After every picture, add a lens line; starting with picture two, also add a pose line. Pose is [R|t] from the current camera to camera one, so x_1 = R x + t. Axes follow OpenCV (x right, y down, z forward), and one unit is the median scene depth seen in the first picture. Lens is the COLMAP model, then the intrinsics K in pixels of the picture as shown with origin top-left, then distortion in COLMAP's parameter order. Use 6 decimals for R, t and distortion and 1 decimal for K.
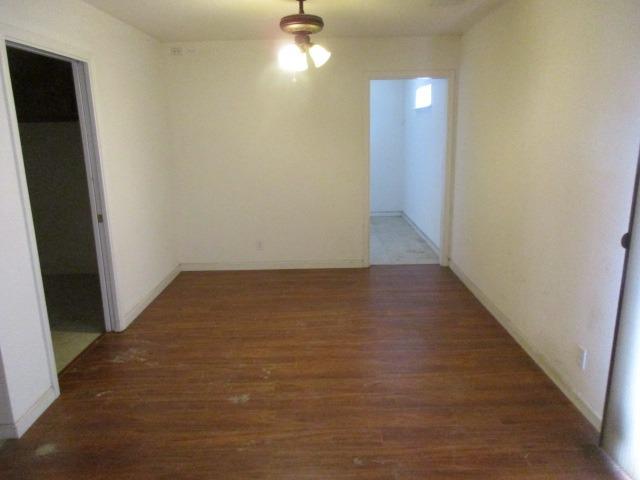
lens RADIAL K [[472.7, 0, 320.0], [0, 472.7, 240.0], [0, 0, 1]] dist [-0.001996, -0.001297]
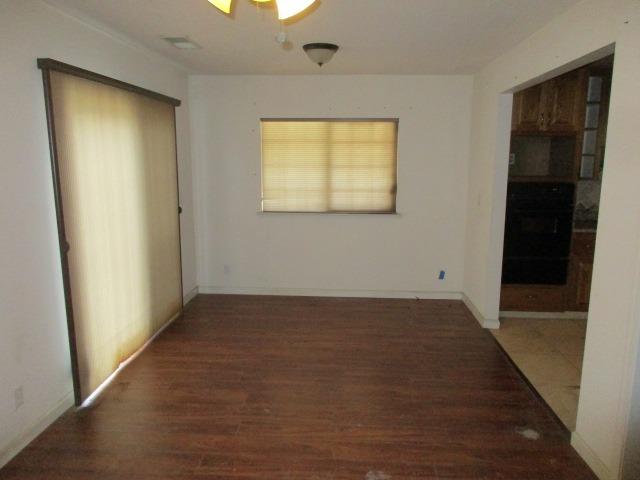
lens RADIAL K [[472.7, 0, 320.0], [0, 472.7, 240.0], [0, 0, 1]] dist [-0.001996, -0.001297]
pose [[-0.998421, 0.012771, 0.054694, -0.131664], [0.033116, 0.920380, 0.389620, -0.429911], [-0.045364, 0.390816, -0.919350, 1.812444]]
